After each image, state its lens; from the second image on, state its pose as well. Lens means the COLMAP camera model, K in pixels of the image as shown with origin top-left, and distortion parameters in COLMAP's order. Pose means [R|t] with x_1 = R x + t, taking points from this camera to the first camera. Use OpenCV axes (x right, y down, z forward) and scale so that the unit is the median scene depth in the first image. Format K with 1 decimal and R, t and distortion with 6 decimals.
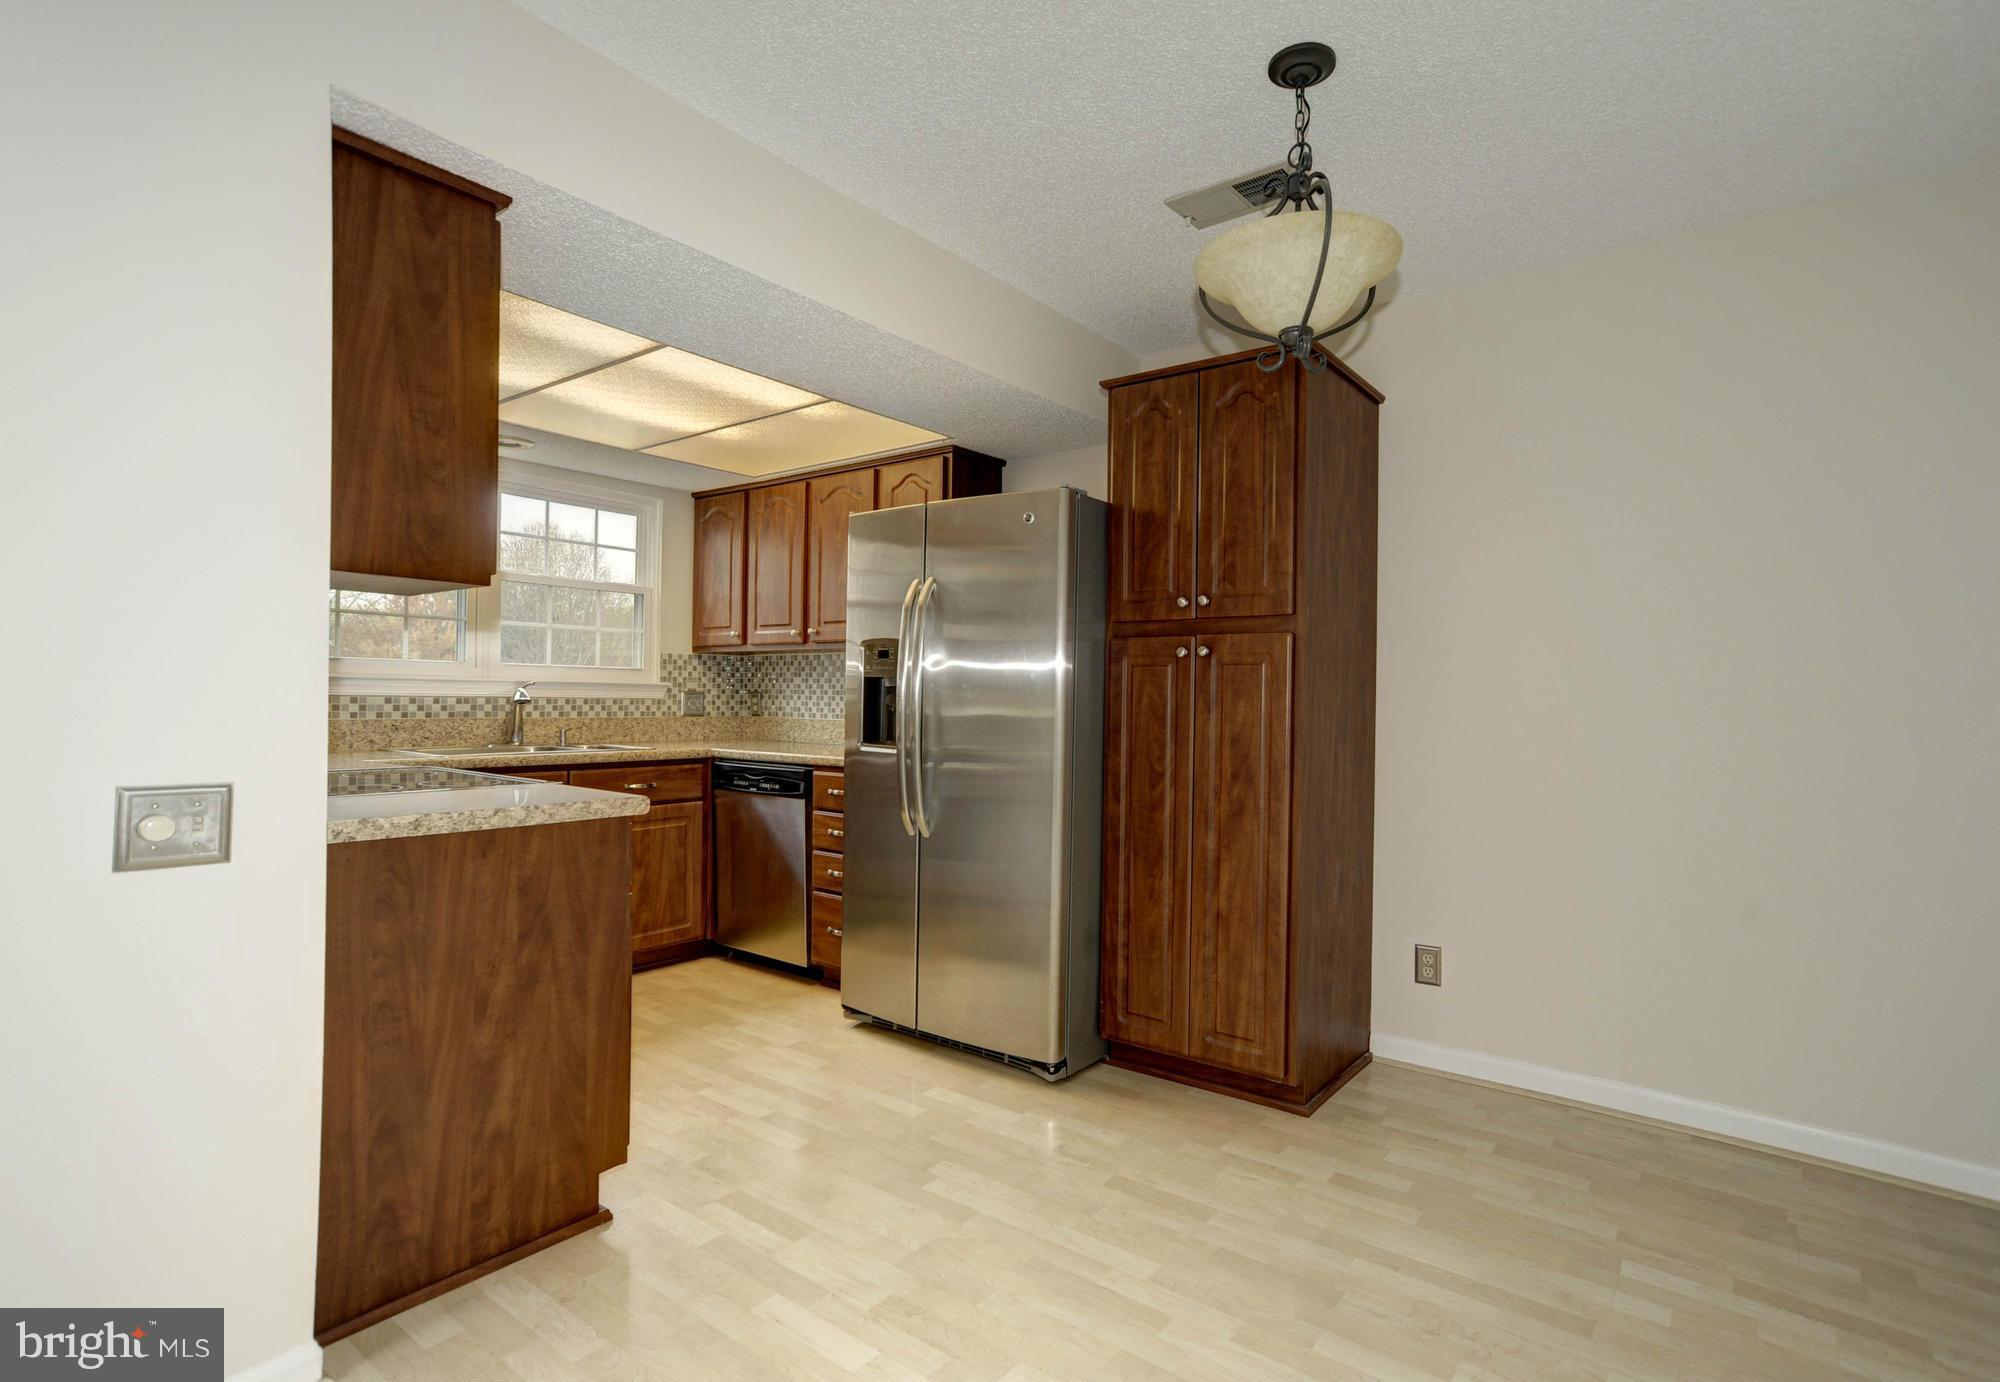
lens RADIAL K [[989.9, 0, 1017.4], [0, 989.9, 700.6], [0, 0, 1]] dist [0.016104, 0.000561]
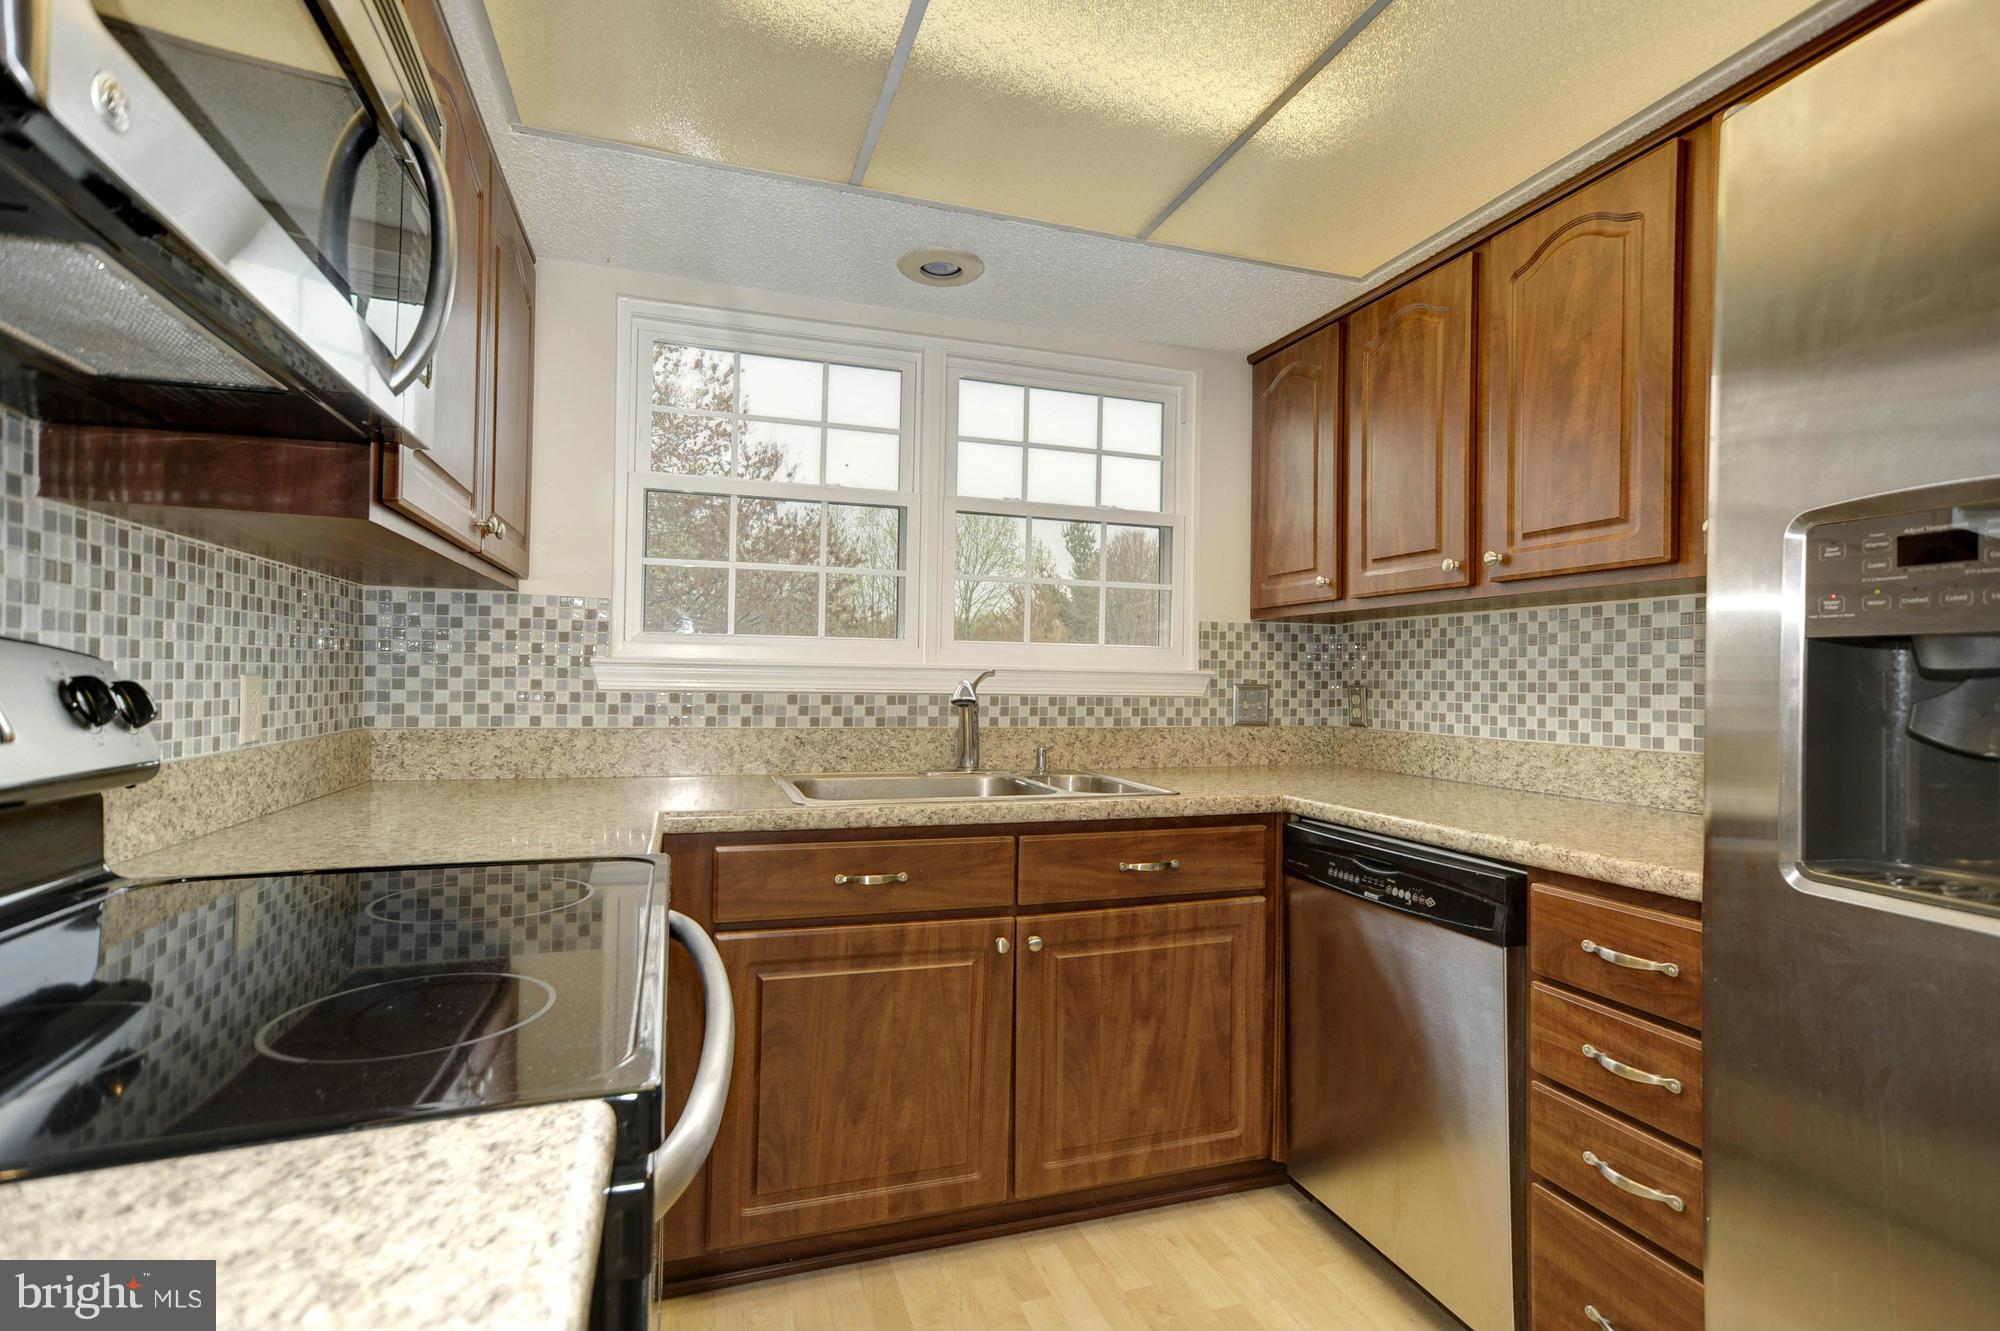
lens RADIAL K [[951.6, 0, 1006.3], [0, 951.6, 673.2], [0, 0, 1]] dist [-0.033826, 0.045003]
pose [[0.835227, -0.006248, -0.549869, -0.163838], [-0.004007, 0.999840, -0.017448, -0.006639], [0.549890, 0.016777, 0.835068, 0.531446]]
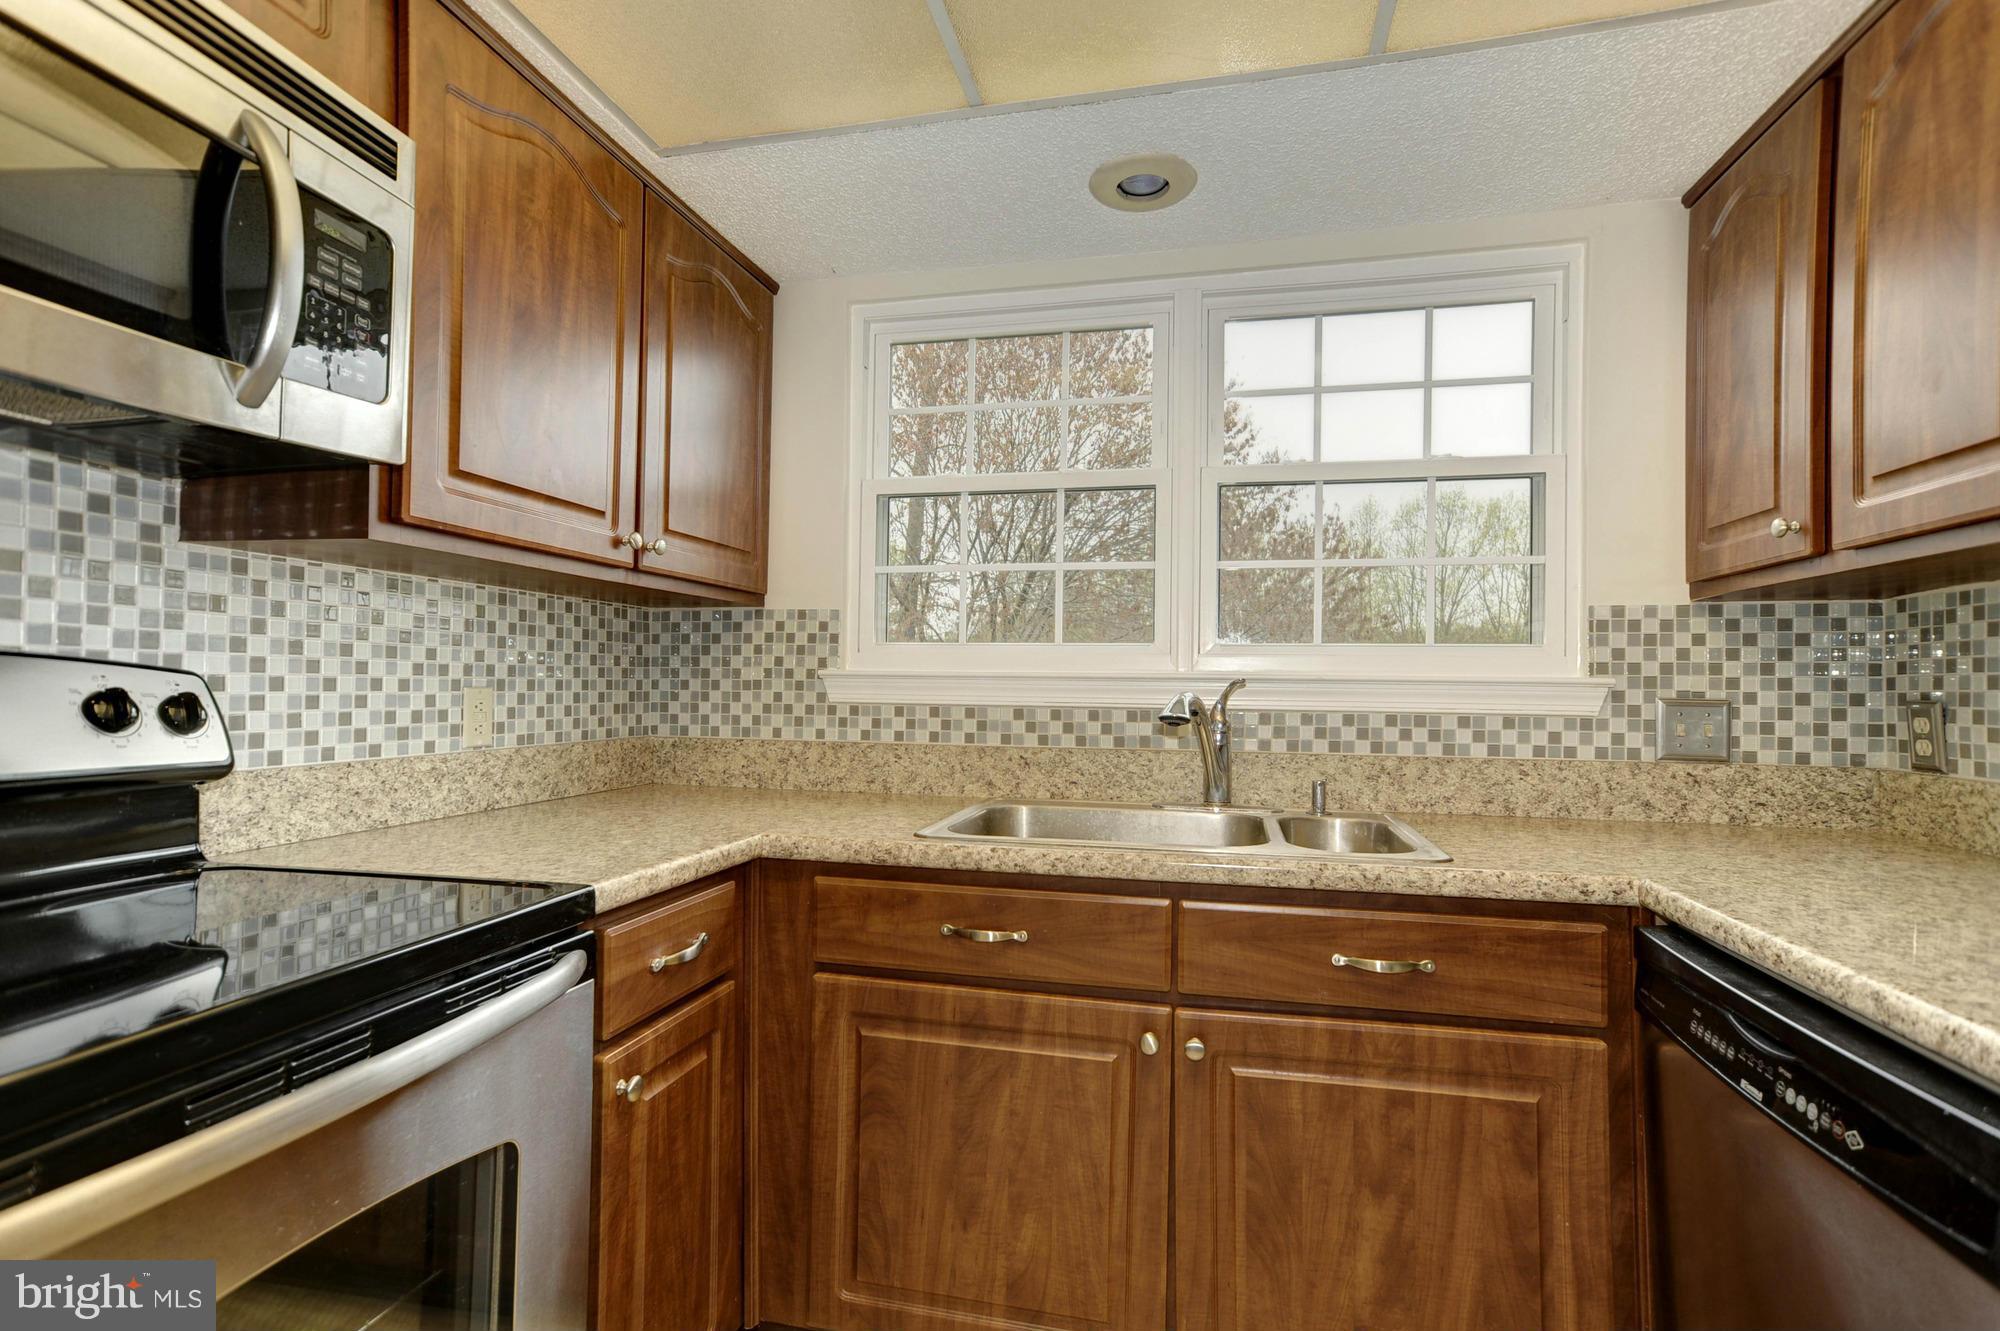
lens RADIAL K [[951.6, 0, 1006.3], [0, 951.6, 673.2], [0, 0, 1]] dist [-0.033826, 0.045003]
pose [[0.422536, -0.022918, -0.906056, -0.124634], [-0.008338, 0.999540, -0.029171, -0.007376], [0.906308, 0.019880, 0.422151, 0.723689]]
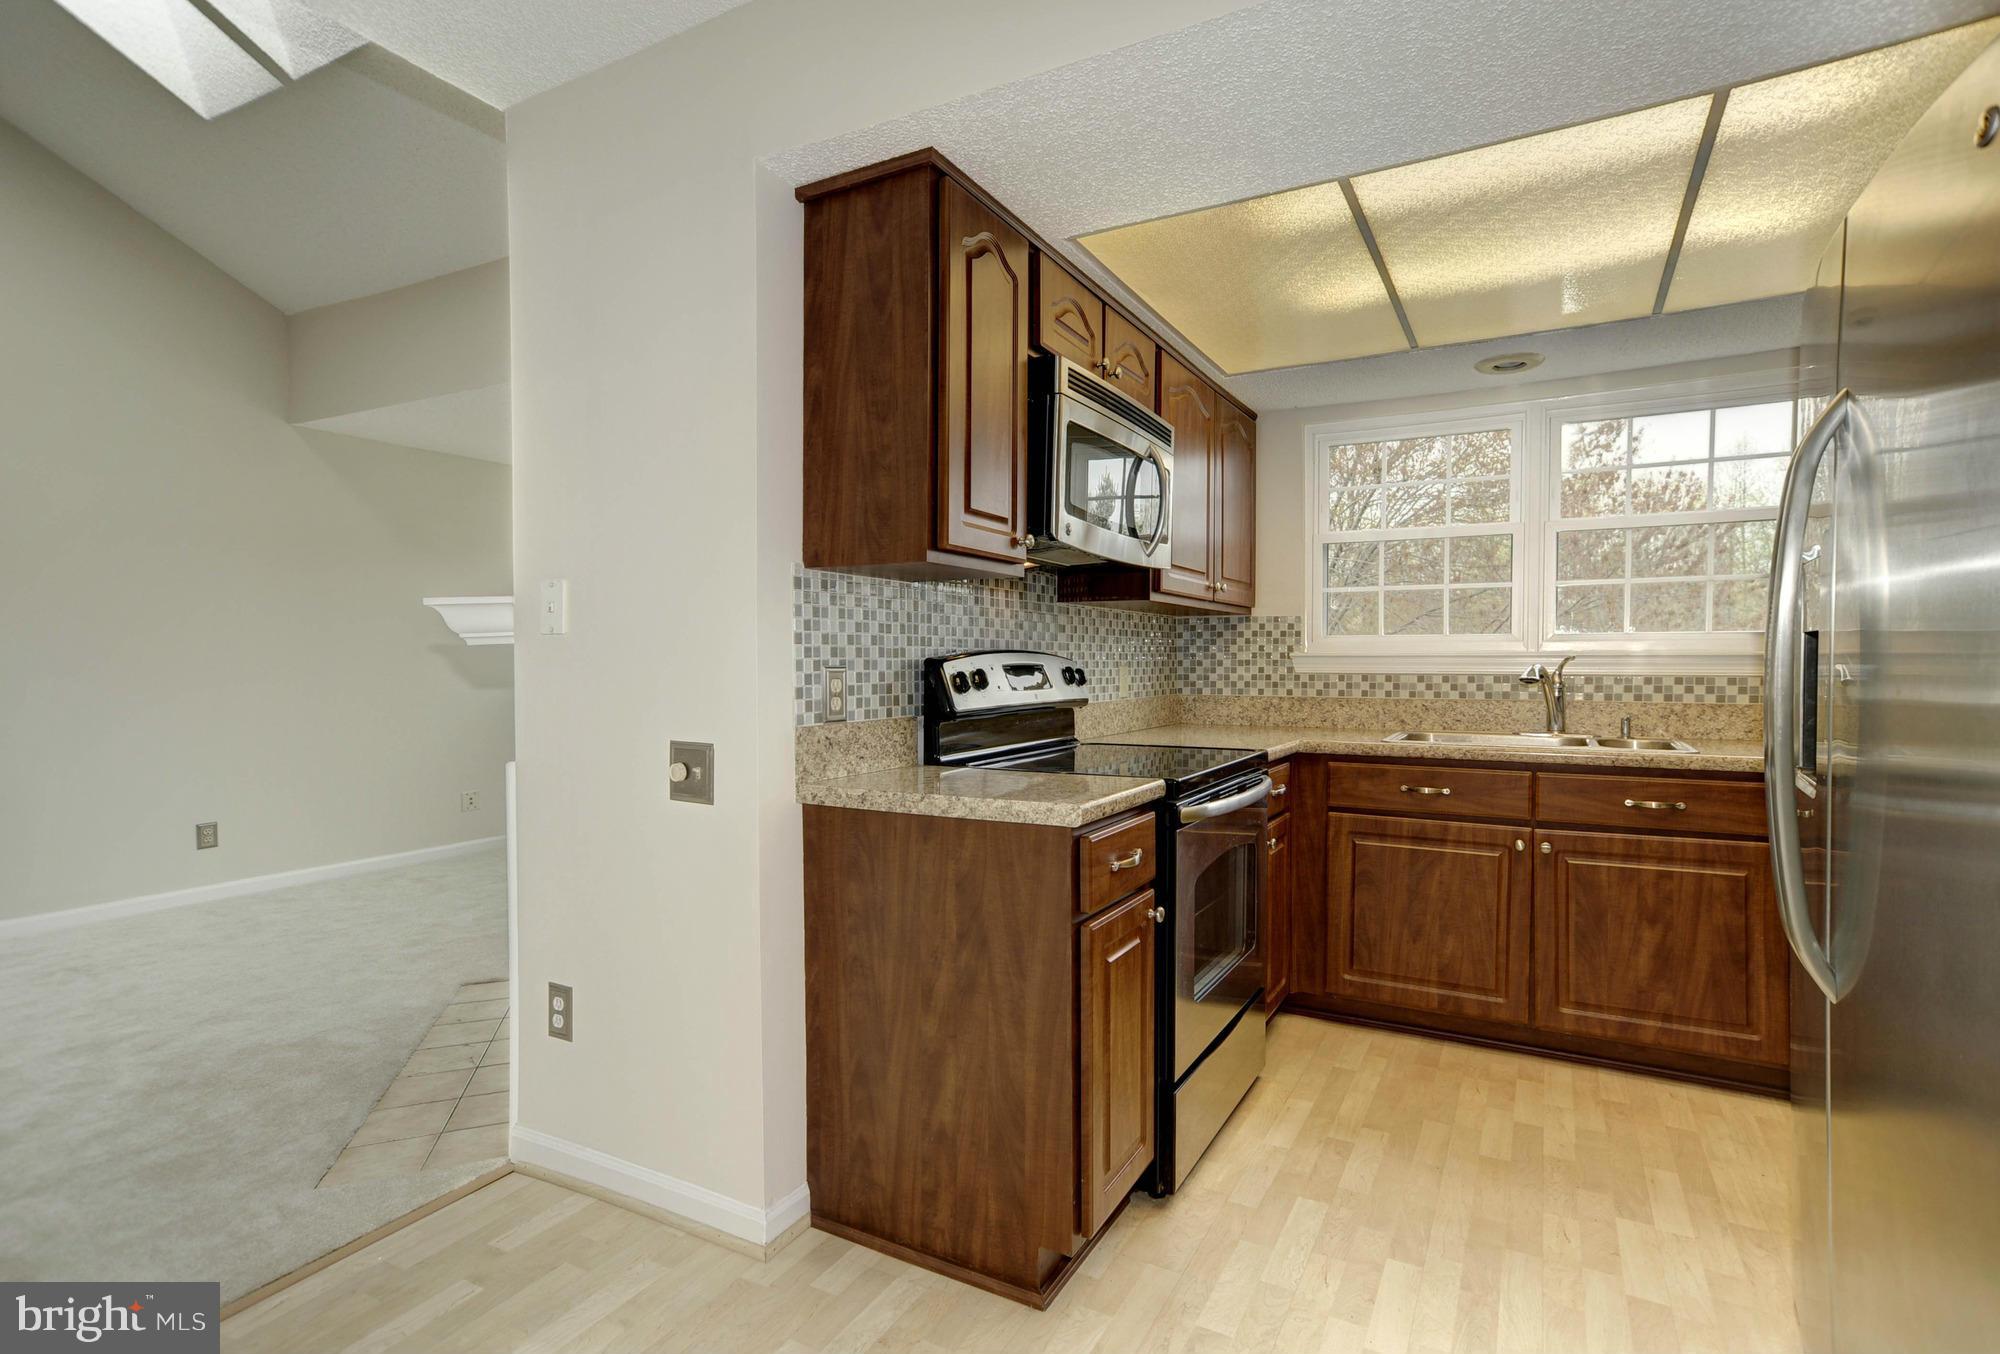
lens RADIAL K [[979.8, 0, 1033.0], [0, 979.8, 683.3], [0, 0, 1]] dist [-0.039969, 0.058518]
pose [[0.170917, 0.006761, -0.985262, 0.204680], [-0.000248, 0.999977, 0.006819, -0.002041], [0.985285, -0.000921, 0.170915, 0.458920]]
